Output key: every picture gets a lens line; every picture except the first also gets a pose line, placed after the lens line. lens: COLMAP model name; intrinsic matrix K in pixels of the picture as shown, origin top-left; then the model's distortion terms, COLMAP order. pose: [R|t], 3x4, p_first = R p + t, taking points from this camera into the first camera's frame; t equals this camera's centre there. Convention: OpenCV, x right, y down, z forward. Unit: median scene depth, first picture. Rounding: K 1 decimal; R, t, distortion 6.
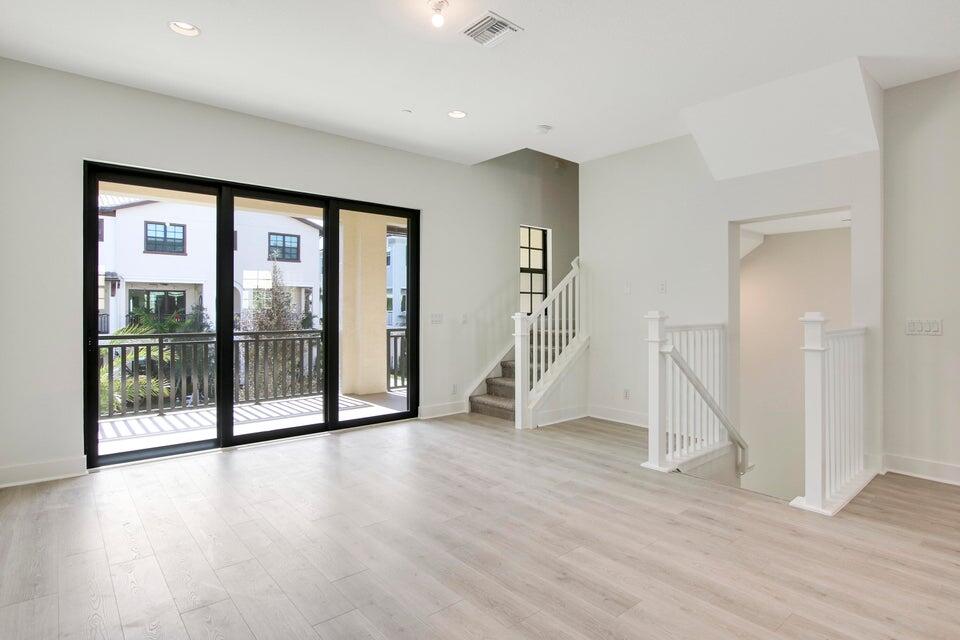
lens RADIAL K [[505.5, 0, 480.0], [0, 505.5, 310.7], [0, 0, 1]] dist [-0.020160, 0.000341]
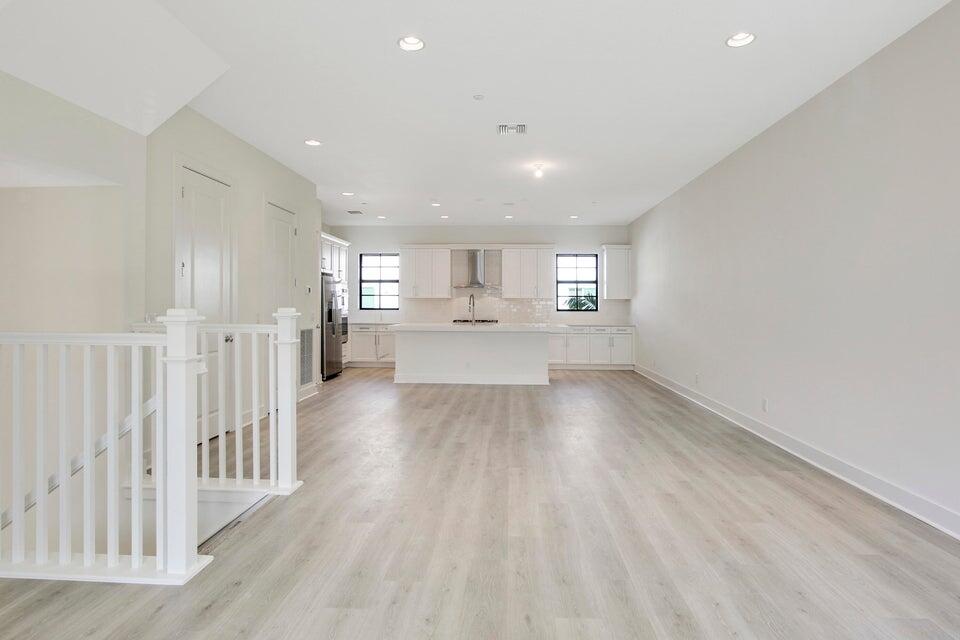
lens RADIAL K [[505.4, 0, 499.0], [0, 505.4, 304.4], [0, 0, 1]] dist [-0.014104, 0.000269]
pose [[-0.746092, -0.003490, 0.665833, -0.311581], [-0.003885, 0.999992, 0.000889, -0.006538], [-0.665831, -0.001924, -0.746100, 1.172876]]
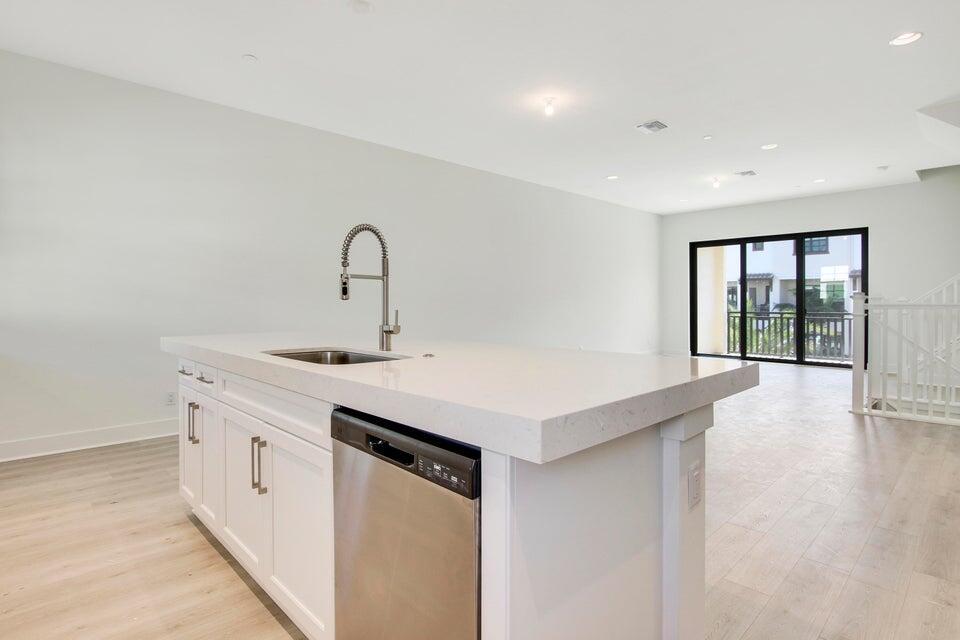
lens RADIAL K [[494.0, 0, 493.2], [0, 494.0, 304.8], [0, 0, 1]] dist [-0.005789, -0.000660]
pose [[0.078763, 0.001780, -0.996892, 1.720309], [-0.001831, 0.999997, 0.001640, 0.035013], [0.996892, 0.001697, 0.078766, -0.269410]]
